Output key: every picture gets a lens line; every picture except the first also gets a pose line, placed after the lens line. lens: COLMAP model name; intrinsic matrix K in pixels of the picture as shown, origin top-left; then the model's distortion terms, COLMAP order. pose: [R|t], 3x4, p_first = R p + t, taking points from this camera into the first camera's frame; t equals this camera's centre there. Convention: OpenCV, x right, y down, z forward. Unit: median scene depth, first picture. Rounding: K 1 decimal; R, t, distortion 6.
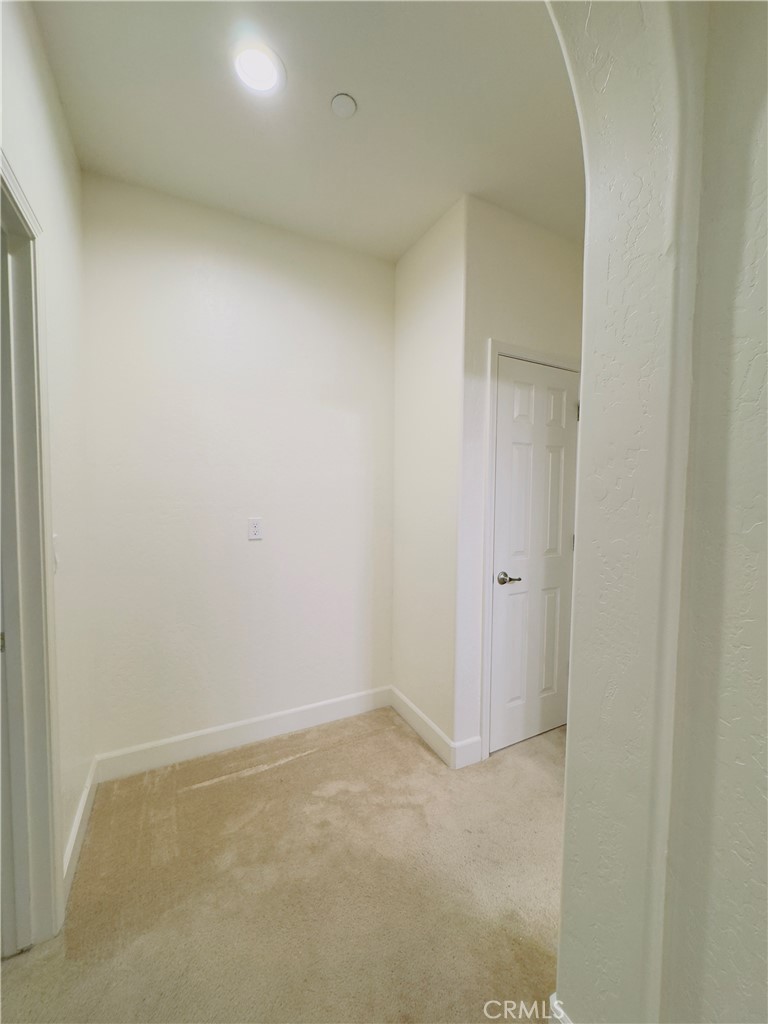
lens RADIAL K [[407.6, 0, 386.7], [0, 407.6, 508.6], [0, 0, 1]] dist [-0.005237, 0.000817]
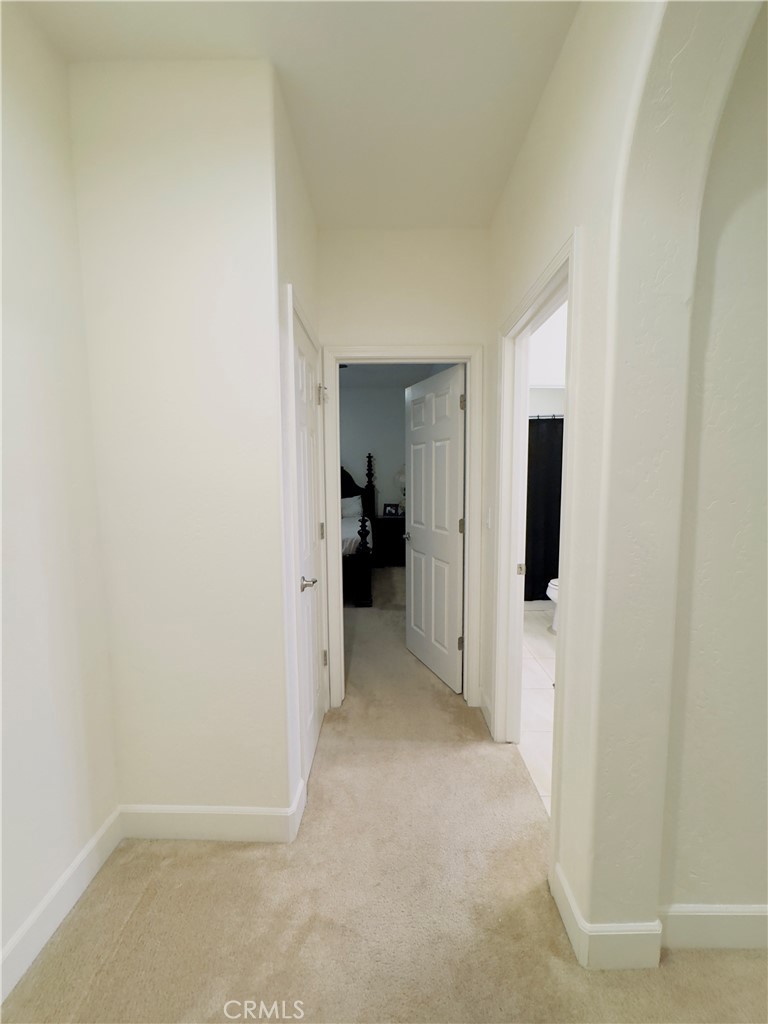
lens RADIAL K [[407.6, 0, 385.1], [0, 407.6, 510.3], [0, 0, 1]] dist [-0.005237, 0.000817]
pose [[0.470917, -0.091554, 0.877414, -0.391134], [0.049789, 0.995773, 0.077183, -0.042092], [-0.880771, 0.007339, 0.473485, 0.487263]]
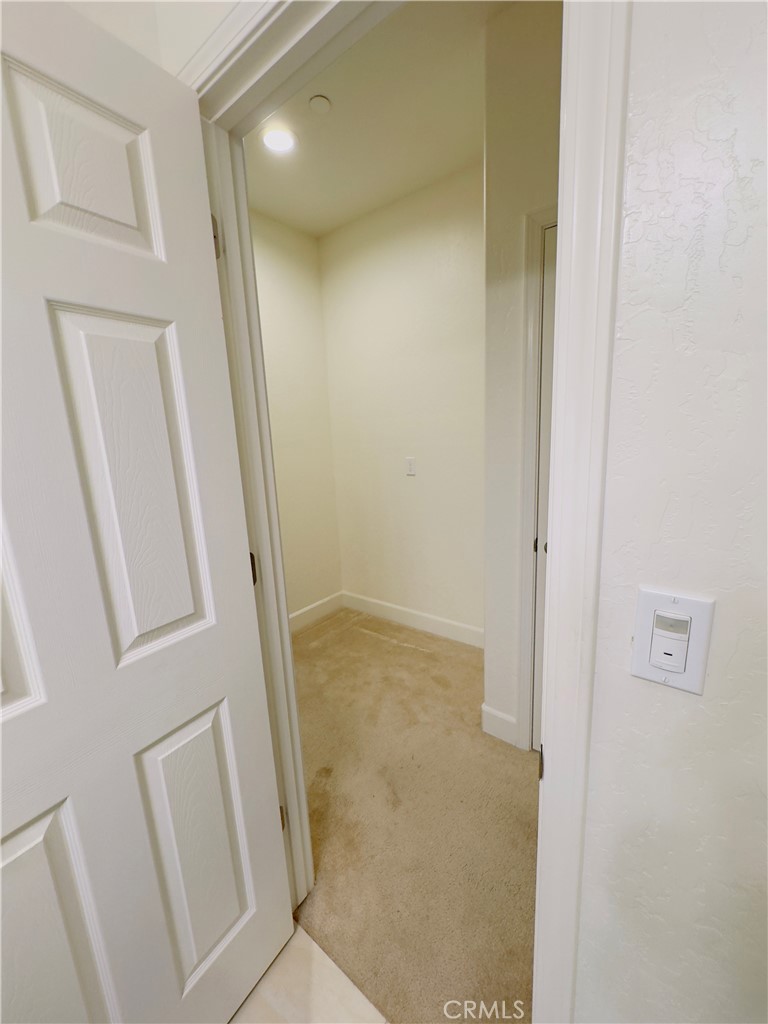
lens RADIAL K [[407.6, 0, 390.9], [0, 407.6, 511.6], [0, 0, 1]] dist [-0.005237, 0.000817]
pose [[0.424808, 0.148402, -0.893037, 0.882828], [0.009619, 0.985676, 0.168373, -0.028347], [0.905233, -0.080116, 0.417295, 0.461382]]
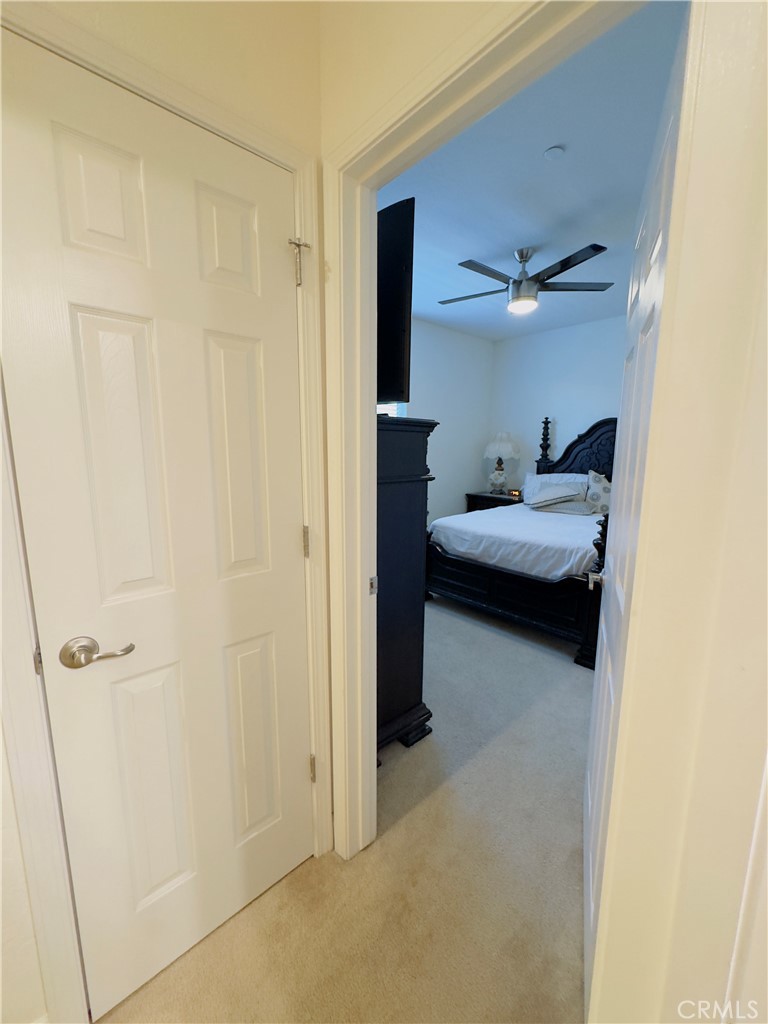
lens RADIAL K [[407.6, 0, 386.1], [0, 407.6, 511.1], [0, 0, 1]] dist [-0.005237, 0.000817]
pose [[0.969104, -0.047193, 0.242096, 0.530971], [0.020694, 0.993621, 0.110852, -0.008573], [-0.245784, -0.102417, 0.963899, 0.594315]]
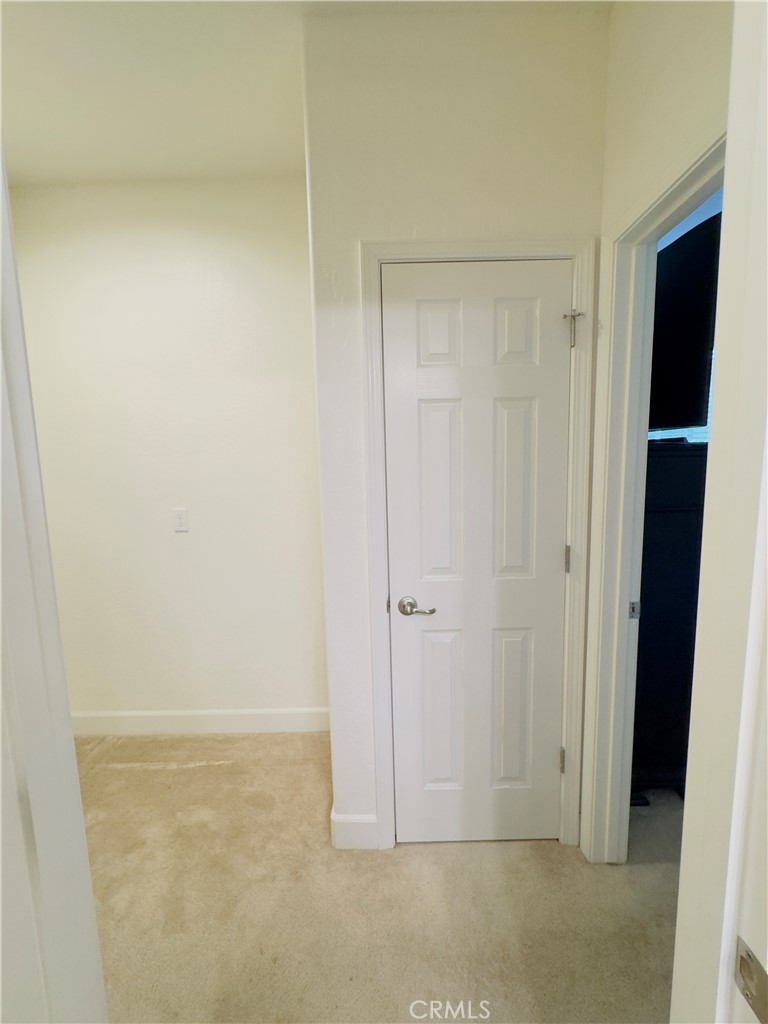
lens RADIAL K [[407.6, 0, 384.8], [0, 407.6, 509.1], [0, 0, 1]] dist [-0.005237, 0.000817]
pose [[0.881683, 0.018656, -0.471473, 0.613432], [0.014635, 0.997656, 0.066844, -0.037440], [0.471615, -0.065835, 0.879343, 0.433825]]
